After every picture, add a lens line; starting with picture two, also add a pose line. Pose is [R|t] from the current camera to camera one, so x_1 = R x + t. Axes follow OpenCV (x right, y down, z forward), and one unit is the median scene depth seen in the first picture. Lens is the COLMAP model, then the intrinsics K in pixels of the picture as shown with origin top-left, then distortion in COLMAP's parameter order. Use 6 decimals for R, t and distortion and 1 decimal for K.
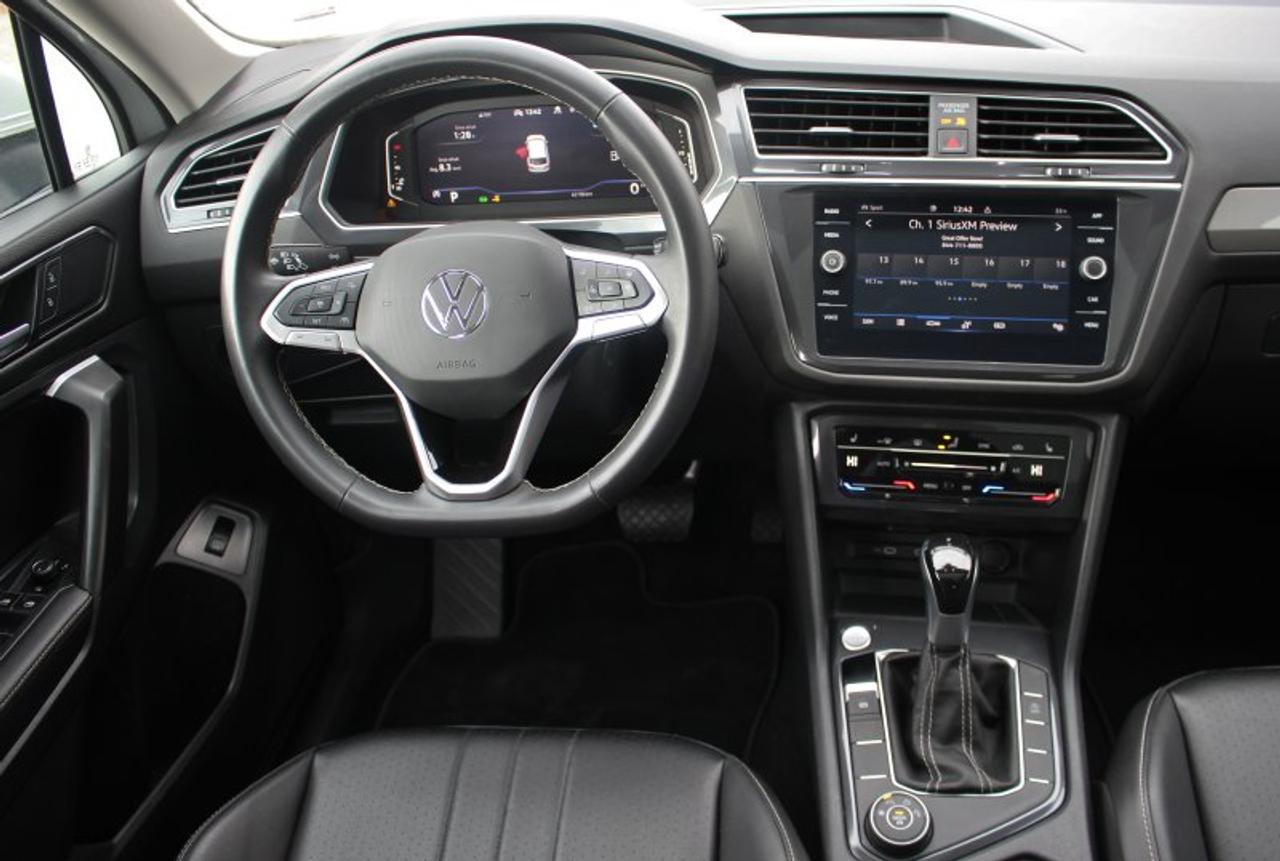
lens RADIAL K [[1195.0, 0, 663.6], [0, 1195.0, 408.2], [0, 0, 1]] dist [-0.151576, 0.124214]
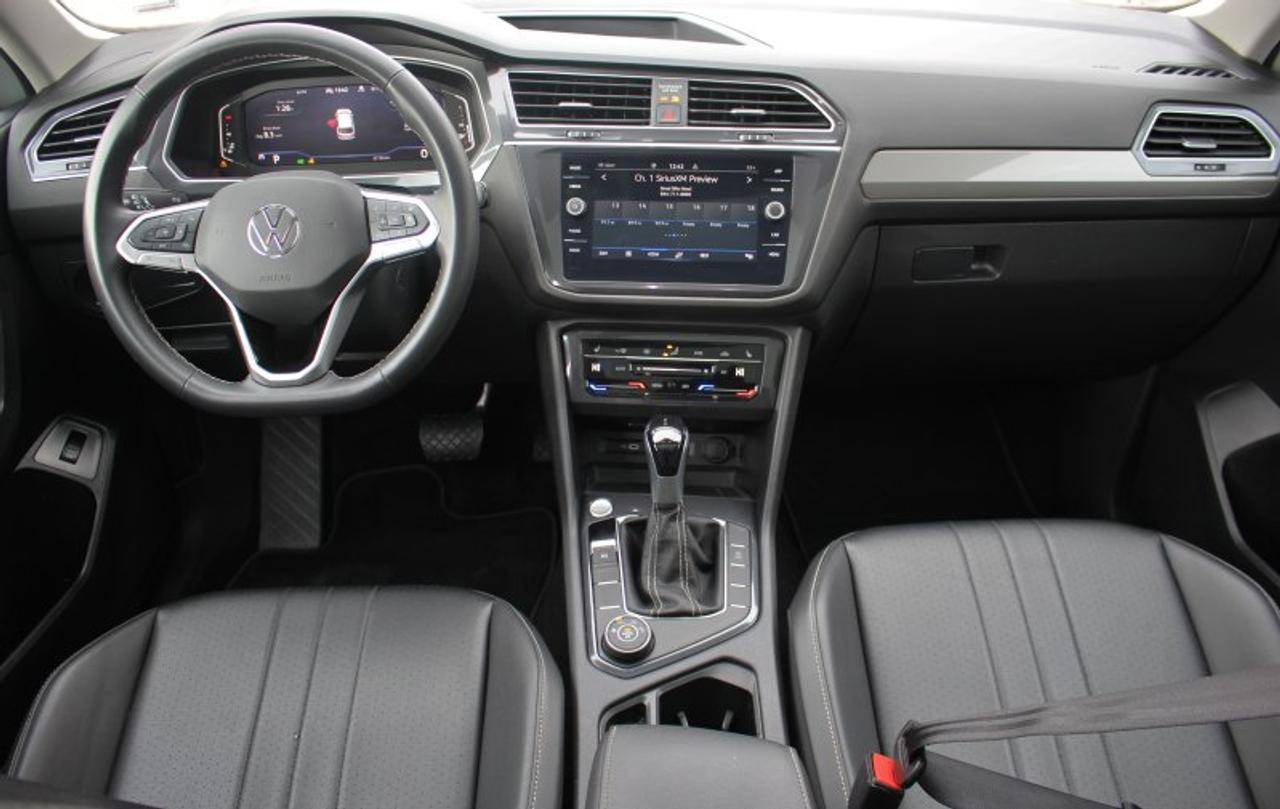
lens RADIAL K [[1139.9, 0, 636.4], [0, 1139.9, 383.1], [0, 0, 1]] dist [-0.155398, 0.167766]
pose [[0.991824, -0.006618, 0.127442, 0.049998], [0.009058, 0.999786, -0.018574, 0.090126], [-0.127291, 0.019576, 0.991672, -0.217232]]
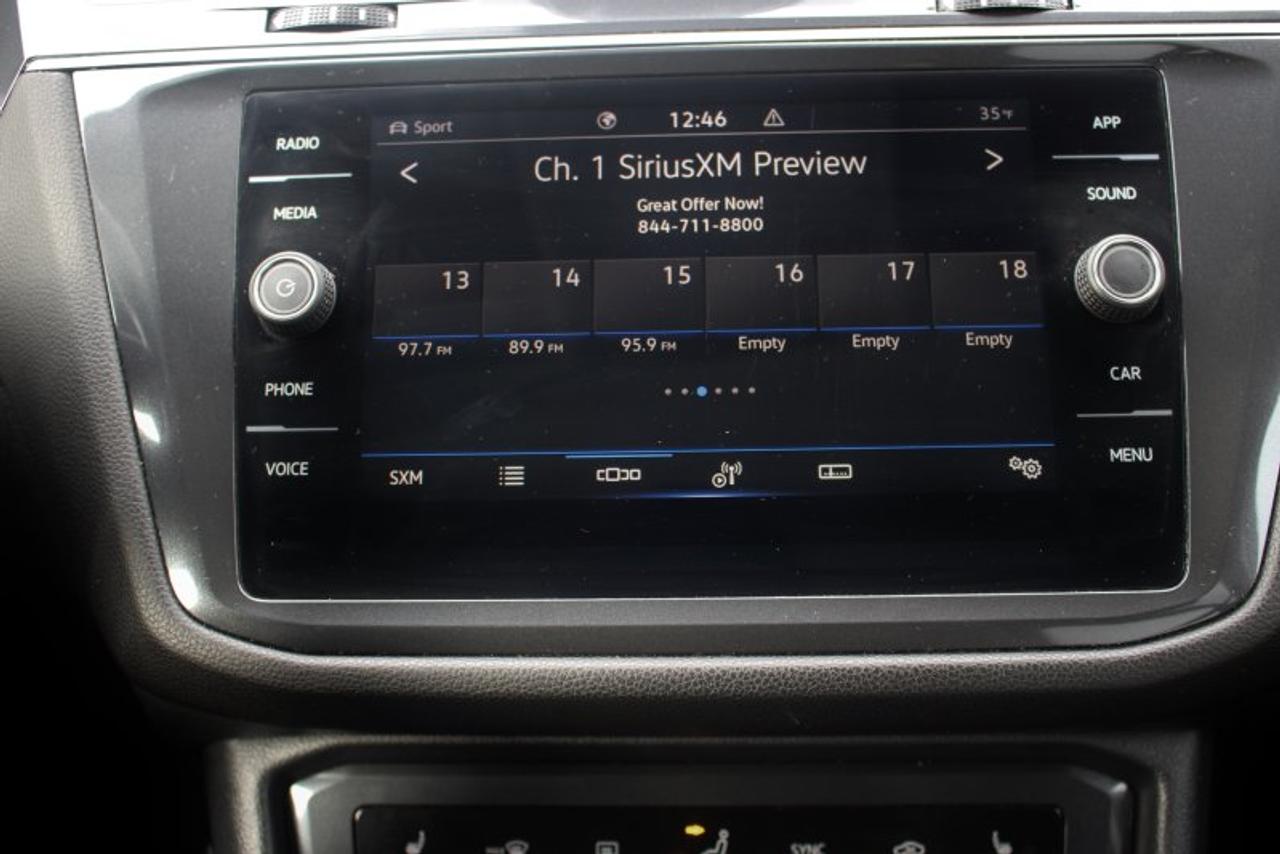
lens RADIAL K [[1311.4, 0, 640.0], [0, 1311.4, 427.0], [0, 0, 1]] dist [-0.115923, 0.136302]
pose [[0.987168, -0.021167, 0.158279, 0.177975], [0.048853, 0.983685, -0.173140, -0.024823], [-0.152032, 0.178651, 0.972096, 0.663651]]
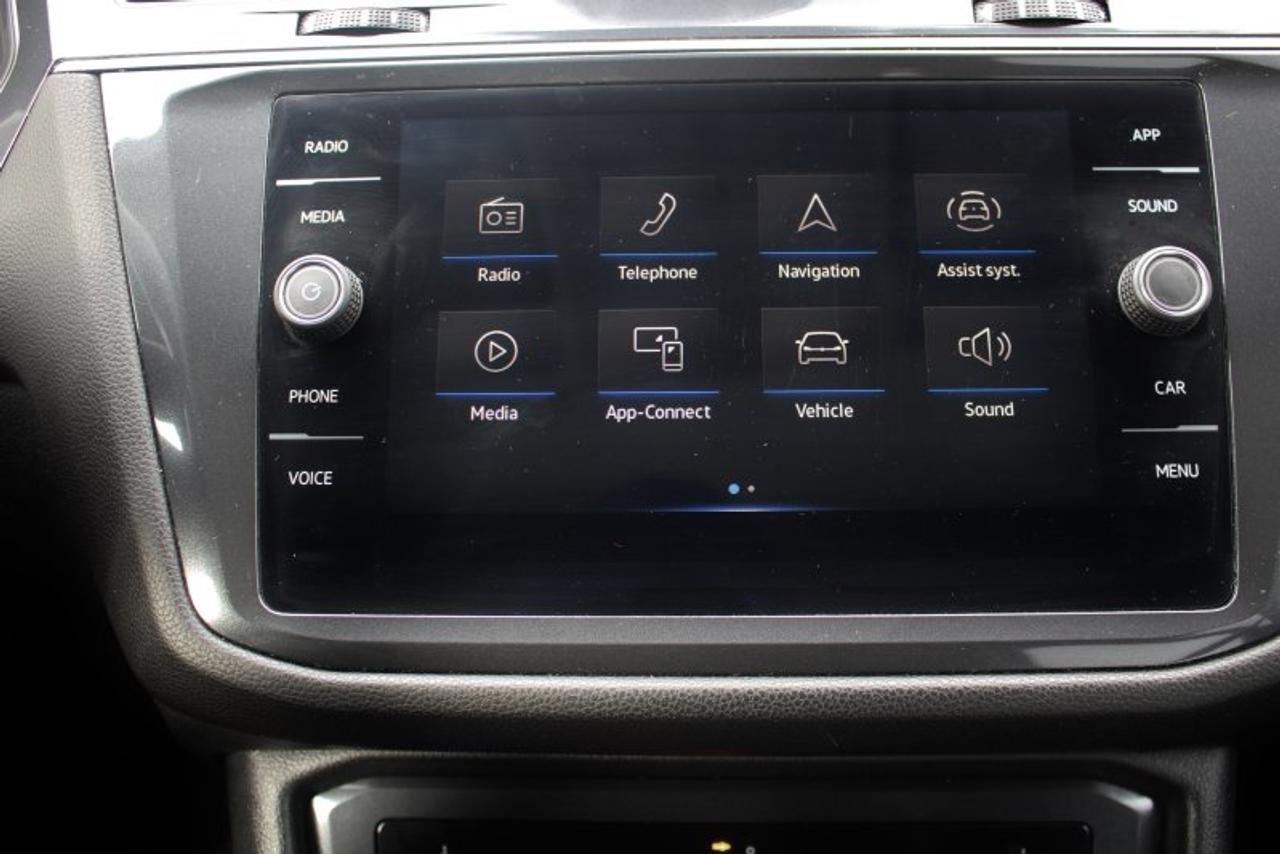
lens RADIAL K [[1159.7, 0, 640.0], [0, 1159.7, 427.0], [0, 0, 1]] dist [-0.132851, 0.119615]
pose [[0.986197, -0.010214, 0.165264, 0.175001], [0.041118, 0.981938, -0.184679, -0.032866], [-0.160392, 0.188925, 0.968804, 0.711845]]
